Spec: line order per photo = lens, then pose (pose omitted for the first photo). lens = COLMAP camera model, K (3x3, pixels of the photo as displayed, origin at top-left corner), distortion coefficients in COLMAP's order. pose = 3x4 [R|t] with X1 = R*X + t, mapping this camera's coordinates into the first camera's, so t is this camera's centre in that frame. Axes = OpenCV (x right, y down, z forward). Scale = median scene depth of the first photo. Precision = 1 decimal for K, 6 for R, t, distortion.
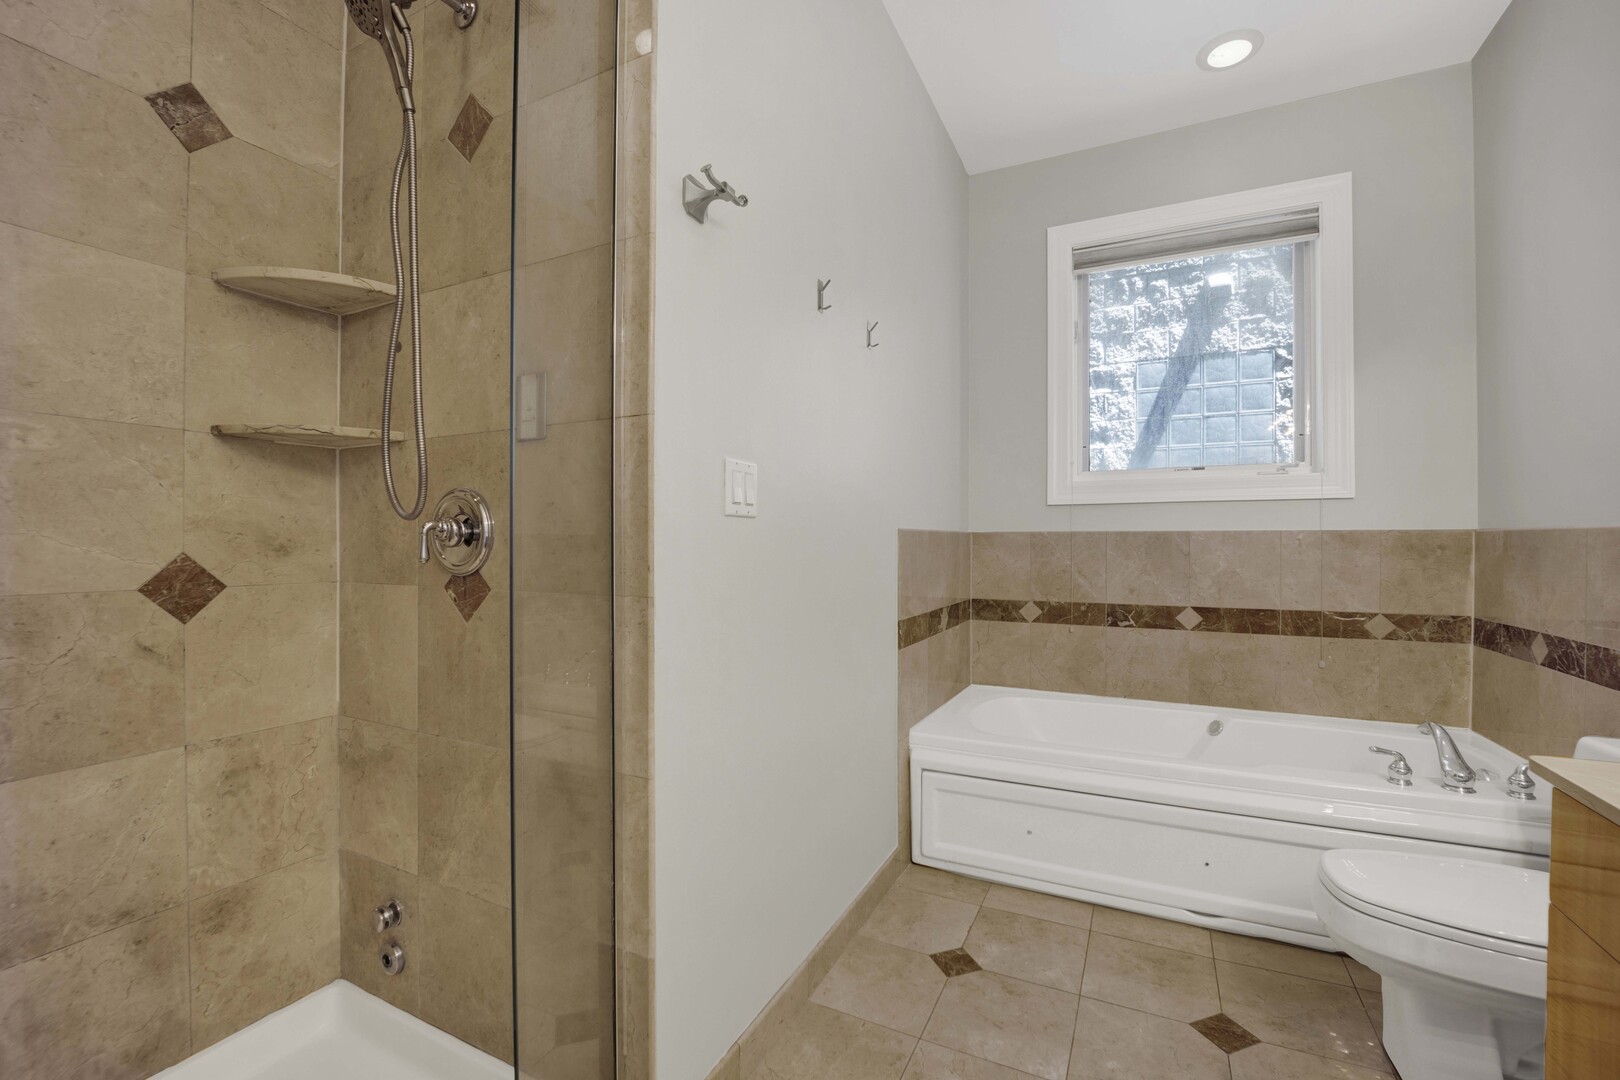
lens RADIAL K [[671.4, 0, 808.3], [0, 671.4, 545.8], [0, 0, 1]] dist [-0.022195, -0.000085]
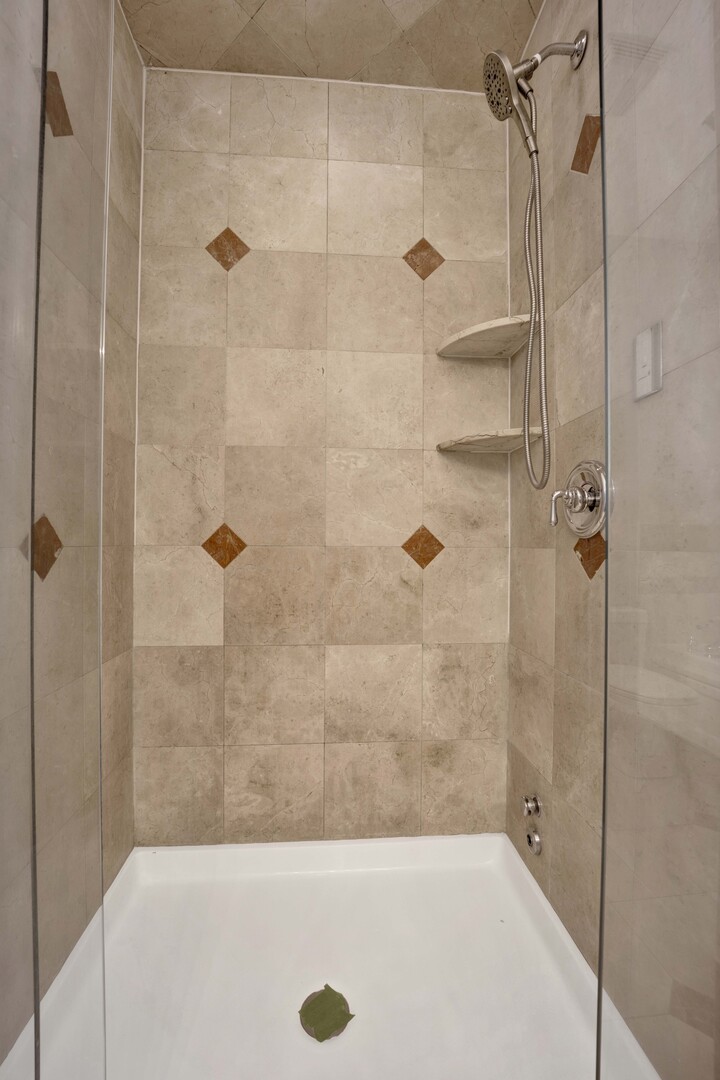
lens RADIAL K [[447.6, 0, 371.2], [0, 447.6, 542.5], [0, 0, 1]] dist [-0.022195, -0.000085]
pose [[0.521392, -0.004098, -0.853307, -0.063639], [-0.008798, 0.999910, -0.010177, 0.060576], [0.853272, 0.012814, 0.521309, 0.285745]]
